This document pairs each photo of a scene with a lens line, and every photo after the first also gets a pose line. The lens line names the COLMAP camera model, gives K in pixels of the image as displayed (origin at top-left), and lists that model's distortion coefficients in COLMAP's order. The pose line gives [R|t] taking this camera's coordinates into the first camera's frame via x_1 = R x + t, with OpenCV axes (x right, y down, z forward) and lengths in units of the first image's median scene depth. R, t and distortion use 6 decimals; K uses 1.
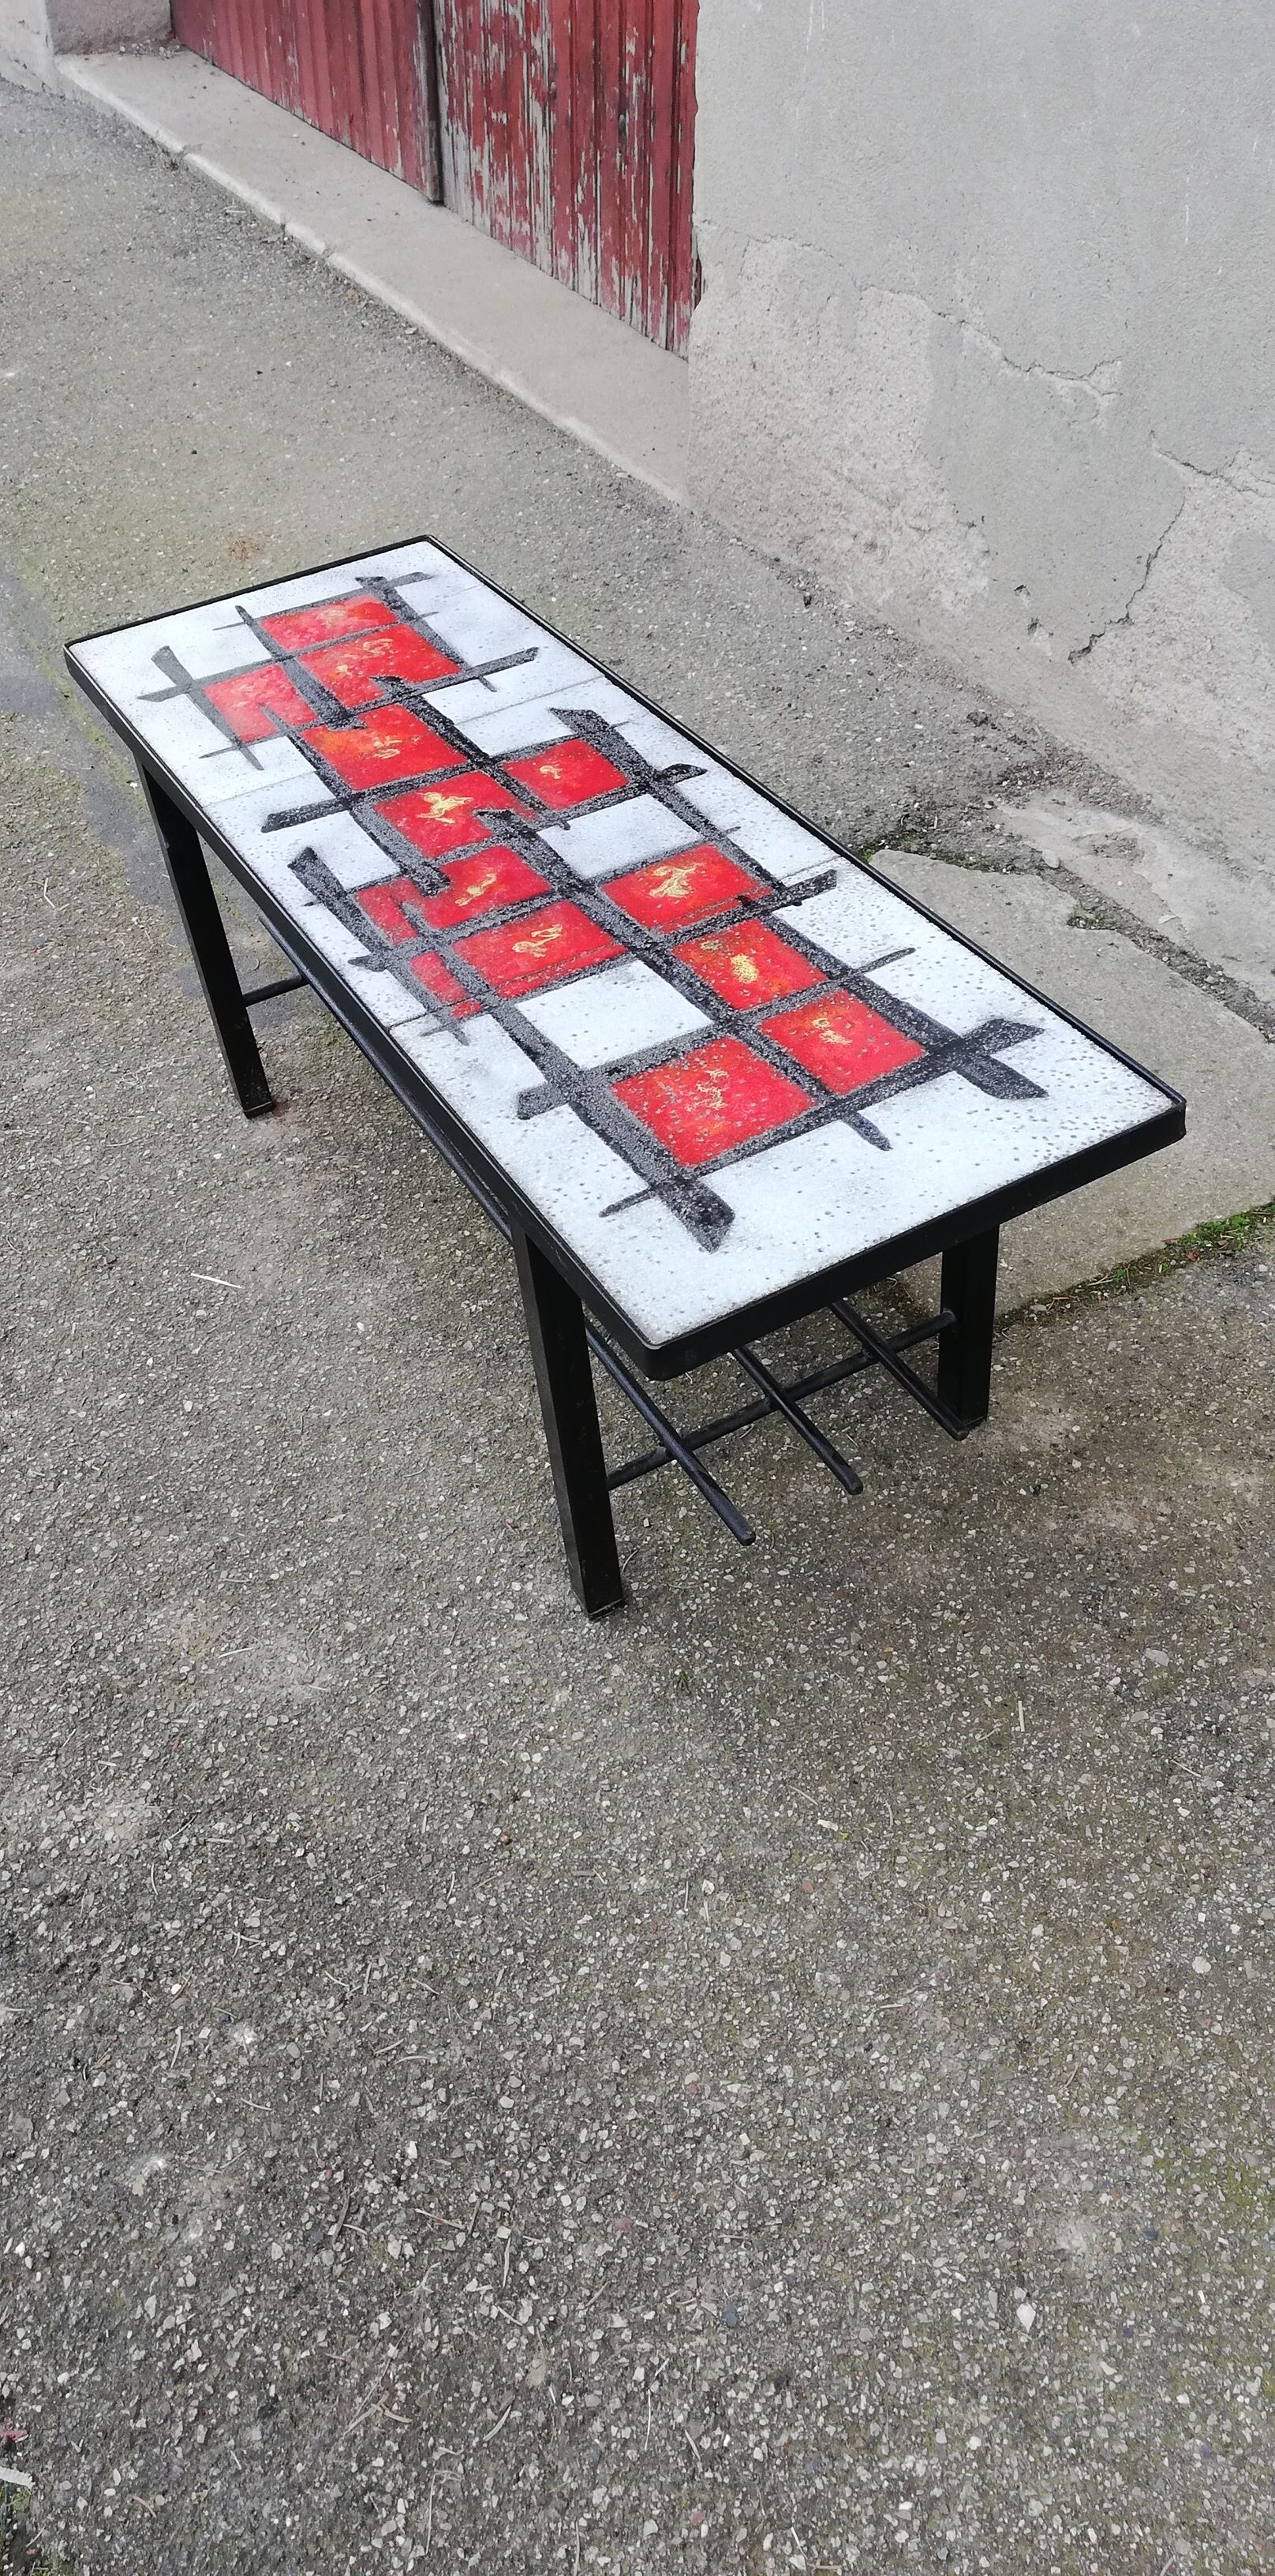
lens RADIAL K [[1935.8, 0, 648.9], [0, 1935.8, 1297.4], [0, 0, 1]] dist [0.053883, -0.077132]
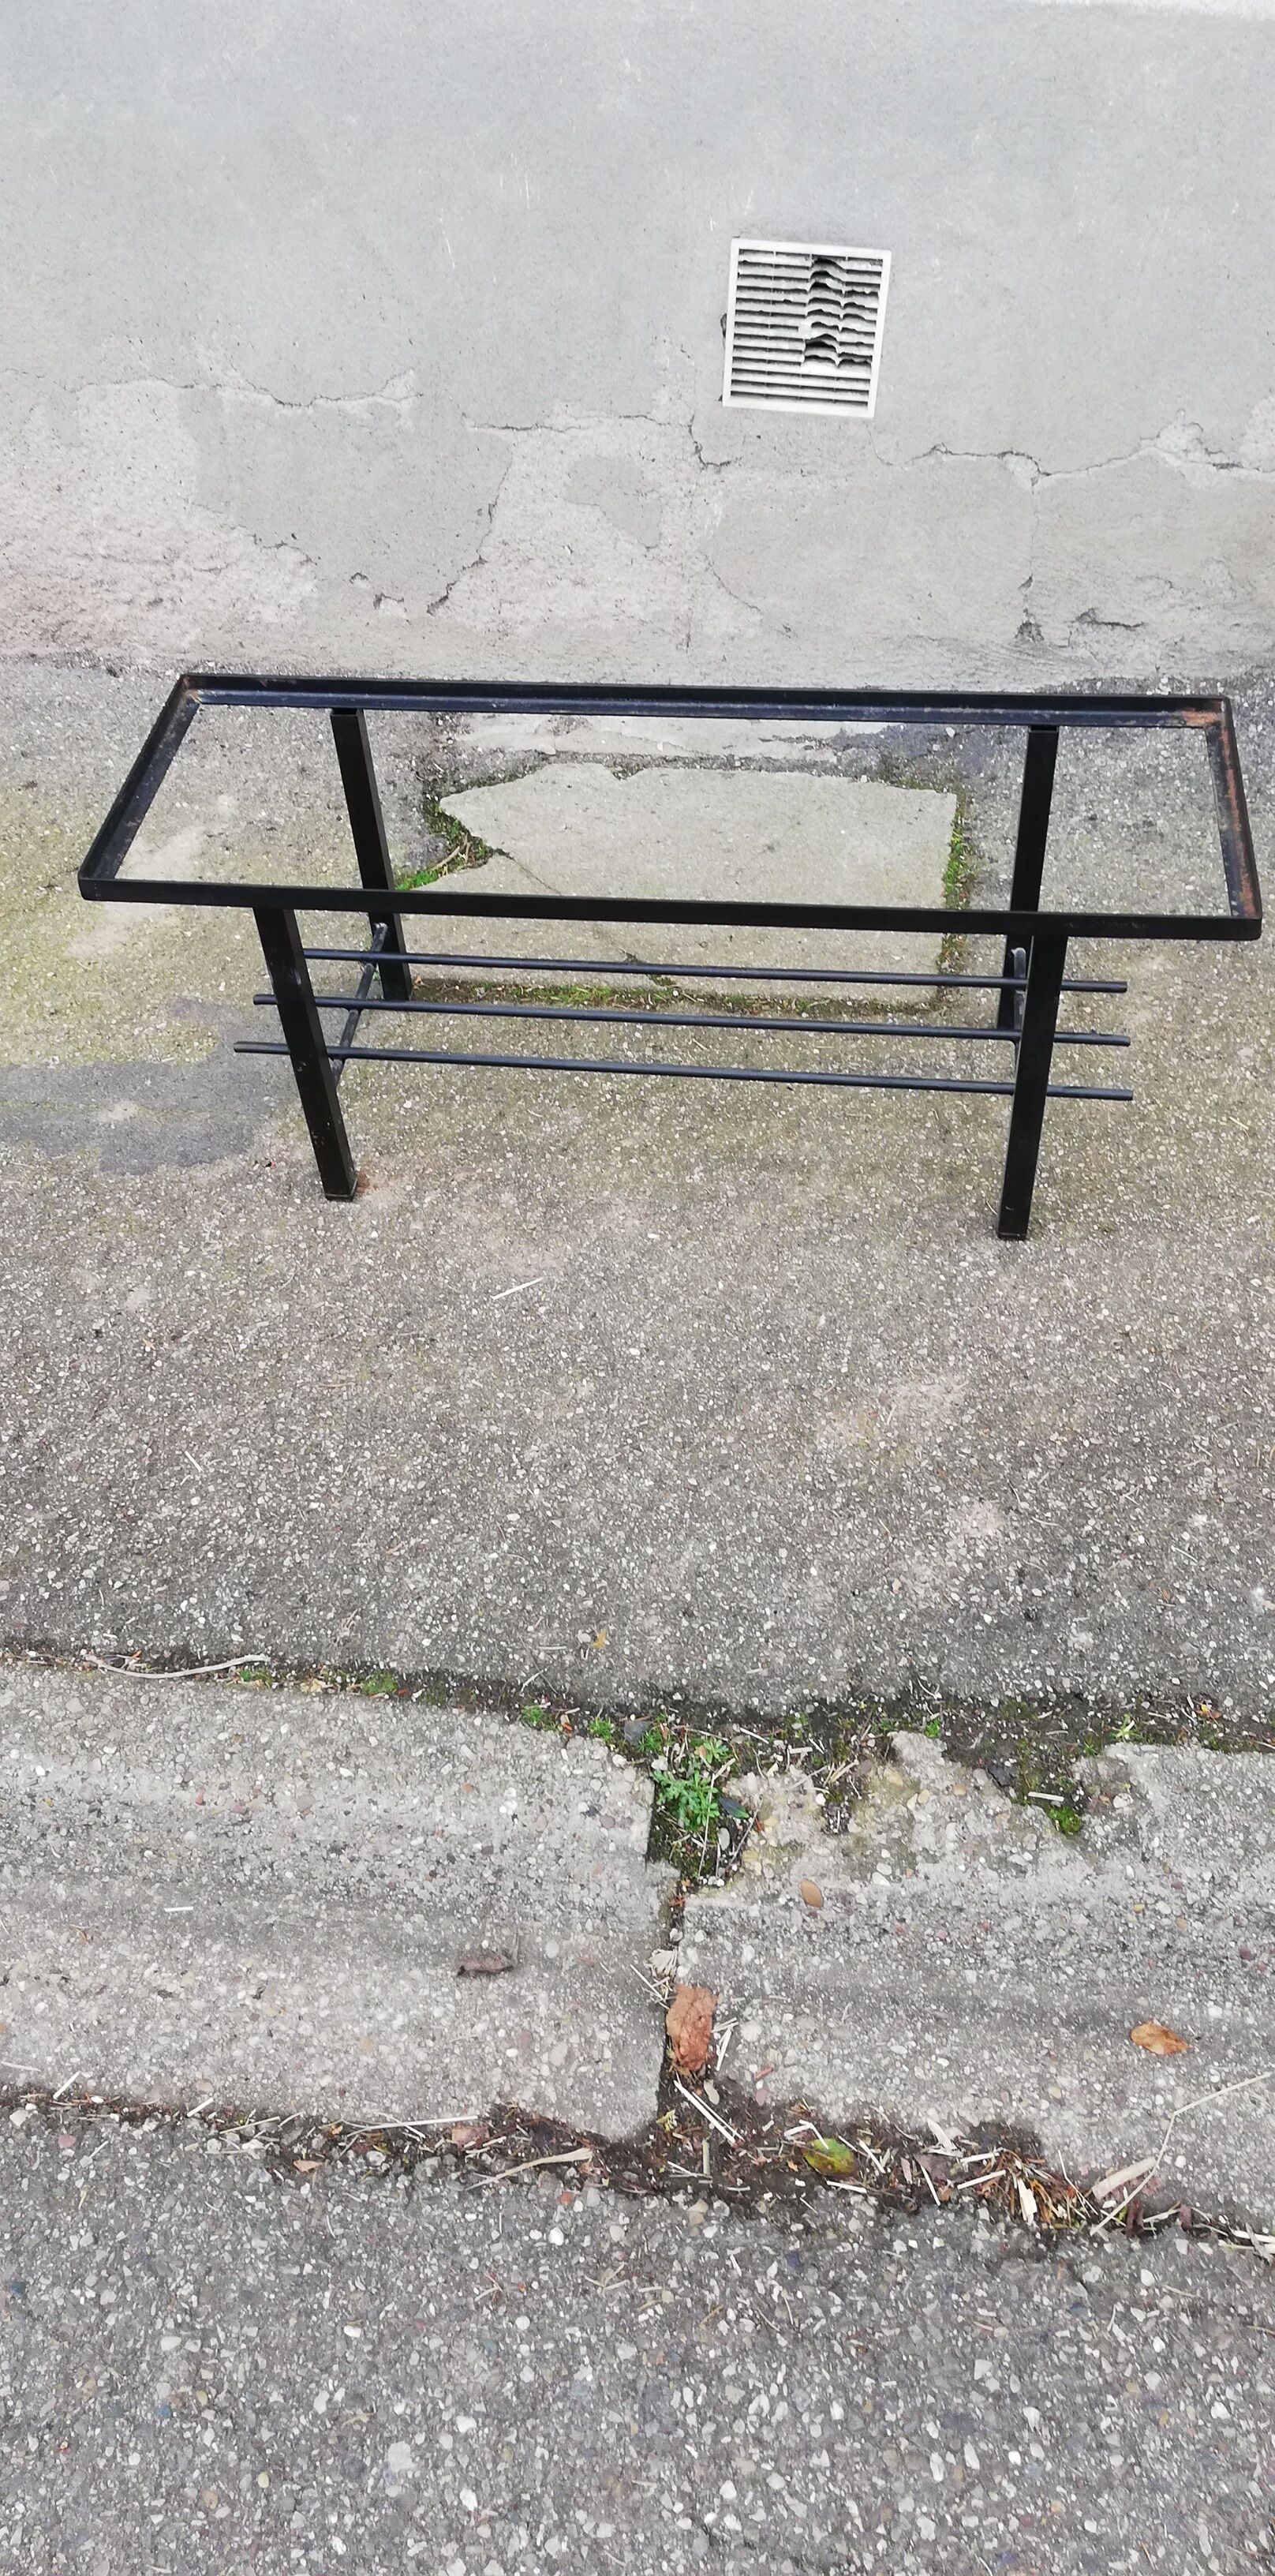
lens RADIAL K [[1940.2, 0, 633.8], [0, 1940.2, 1291.4], [0, 0, 1]] dist [0.075851, -0.105350]
pose [[0.601766, -0.550357, 0.578779, -1.019907], [0.547902, 0.811735, 0.202211, -0.243440], [-0.581103, 0.195431, 0.790016, 0.045112]]
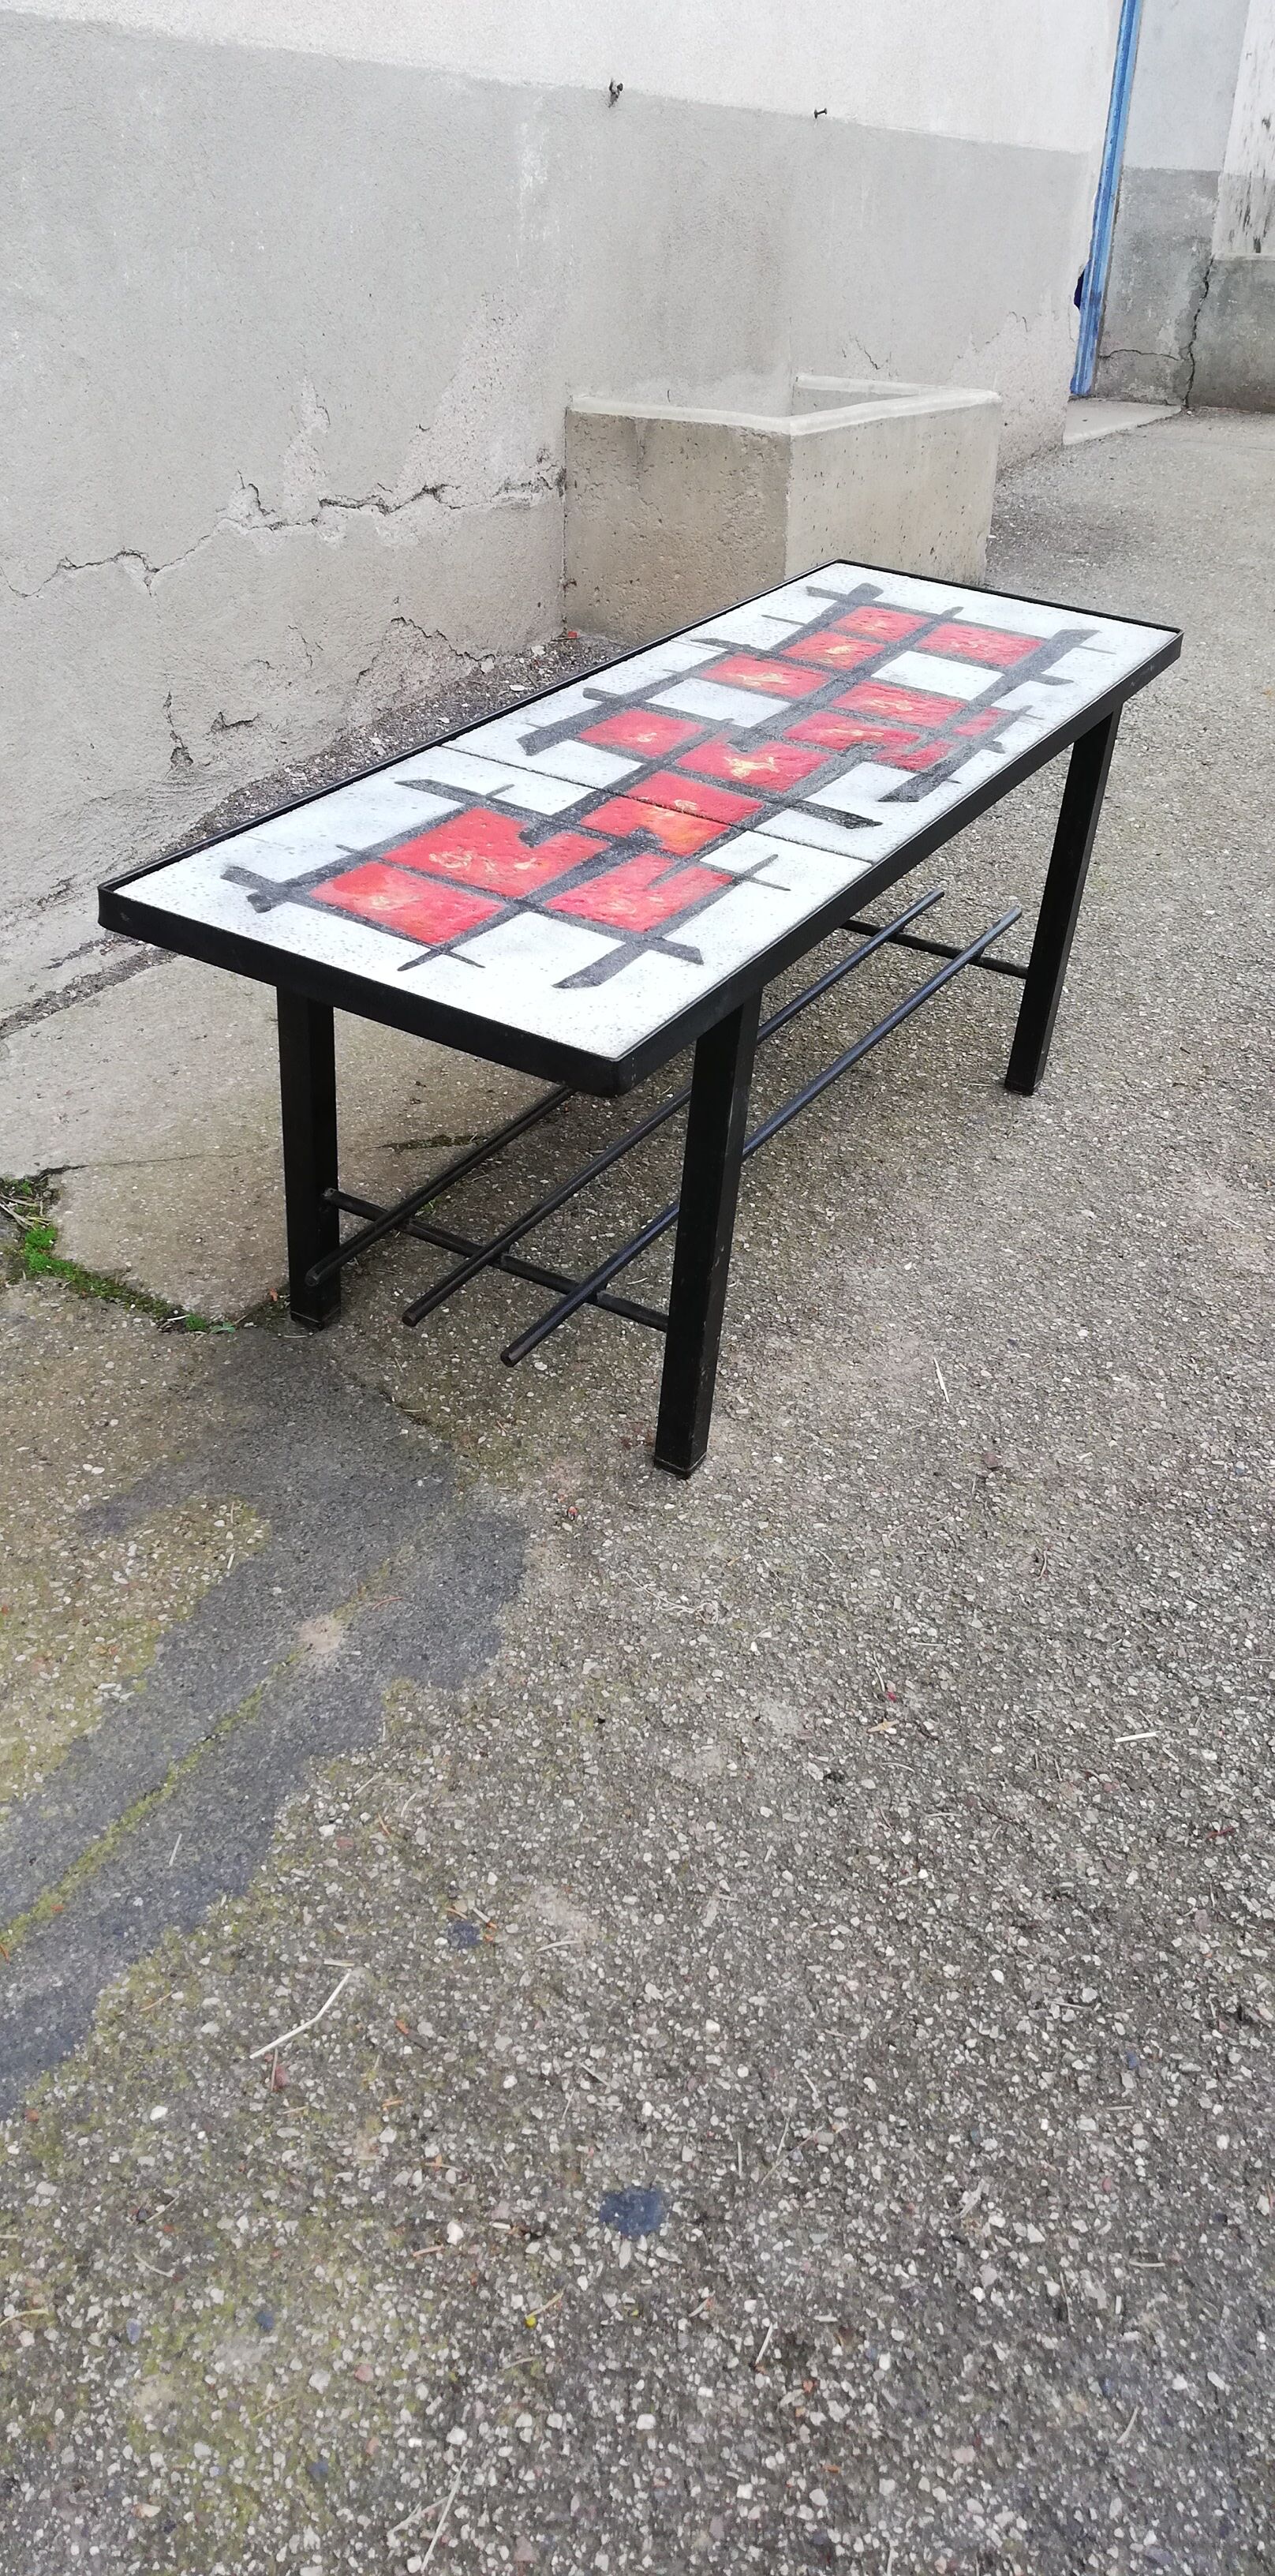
lens RADIAL K [[1935.8, 0, 648.9], [0, 1935.8, 1297.4], [0, 0, 1]] dist [0.053883, -0.077132]
pose [[-0.523698, -0.446693, 0.725401, -0.928369], [0.561918, 0.458878, 0.688244, -0.848426], [-0.640304, 0.768047, 0.010691, 1.246392]]
